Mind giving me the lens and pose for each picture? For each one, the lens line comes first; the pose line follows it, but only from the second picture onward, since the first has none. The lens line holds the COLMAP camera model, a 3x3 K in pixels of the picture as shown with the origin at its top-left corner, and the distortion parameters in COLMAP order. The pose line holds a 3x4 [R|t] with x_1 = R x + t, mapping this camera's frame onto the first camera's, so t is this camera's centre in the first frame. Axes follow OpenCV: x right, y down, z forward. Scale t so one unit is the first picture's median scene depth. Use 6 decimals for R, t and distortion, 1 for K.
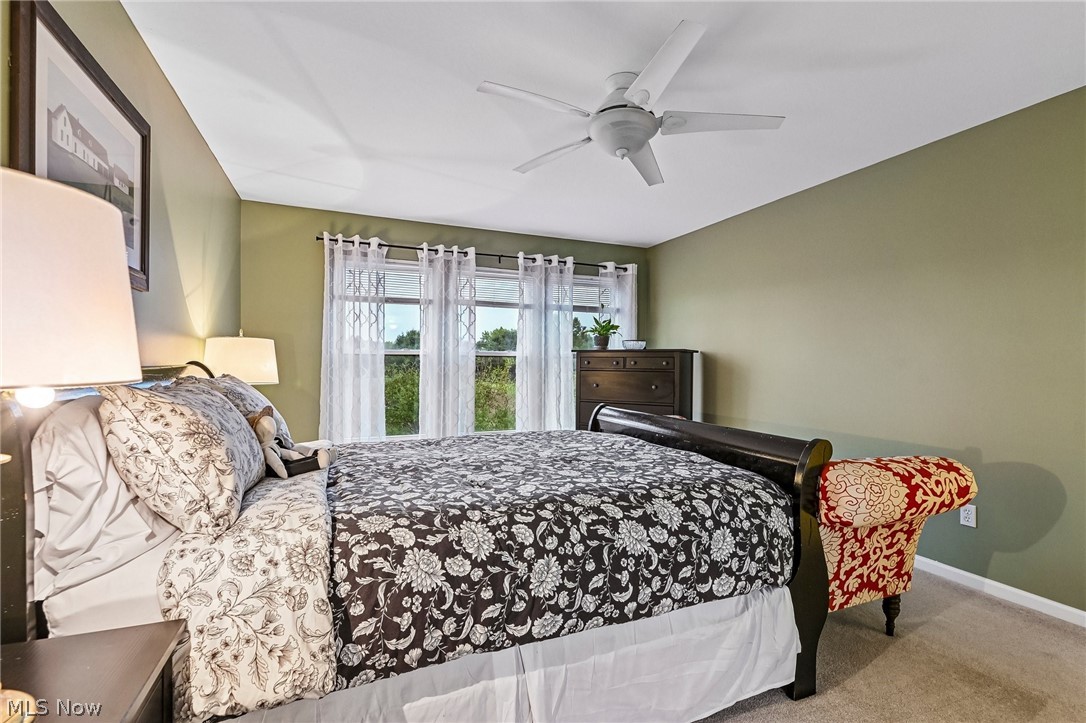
lens RADIAL K [[486.4, 0, 541.4], [0, 486.4, 372.5], [0, 0, 1]] dist [0.002712, -0.000234]
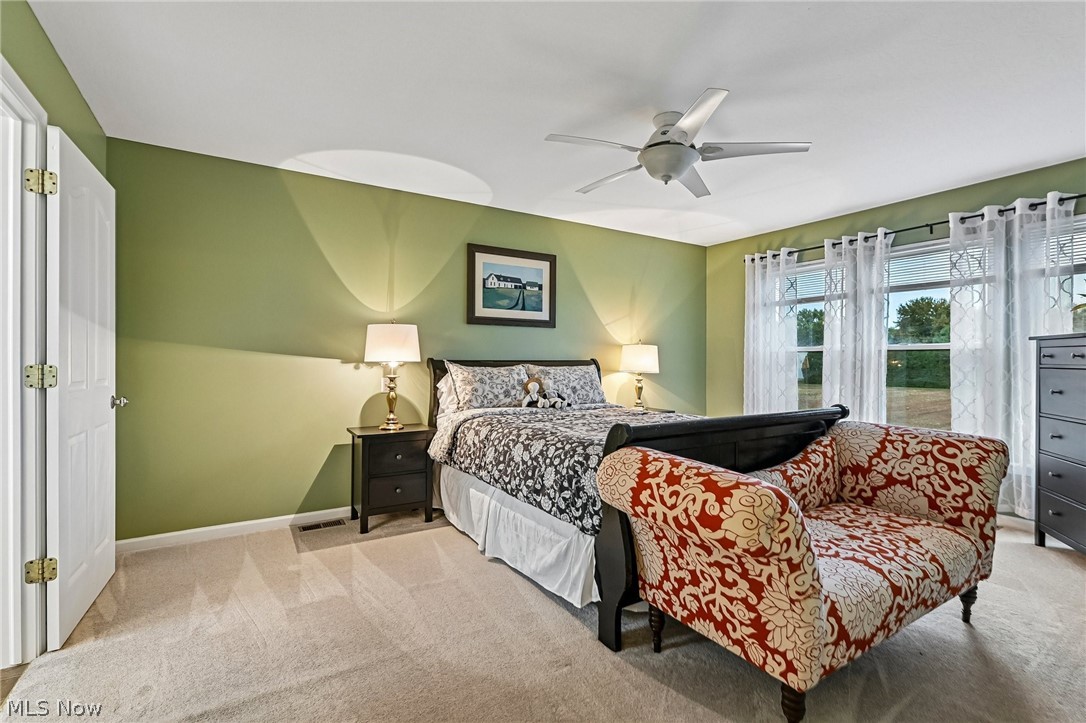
lens RADIAL K [[486.4, 0, 542.1], [0, 486.4, 358.0], [0, 0, 1]] dist [0.002712, -0.000234]
pose [[0.167552, -0.009862, -0.985814, 1.499134], [-0.017610, 0.999760, -0.012994, 0.006275], [0.985706, 0.019538, 0.167338, 0.586173]]
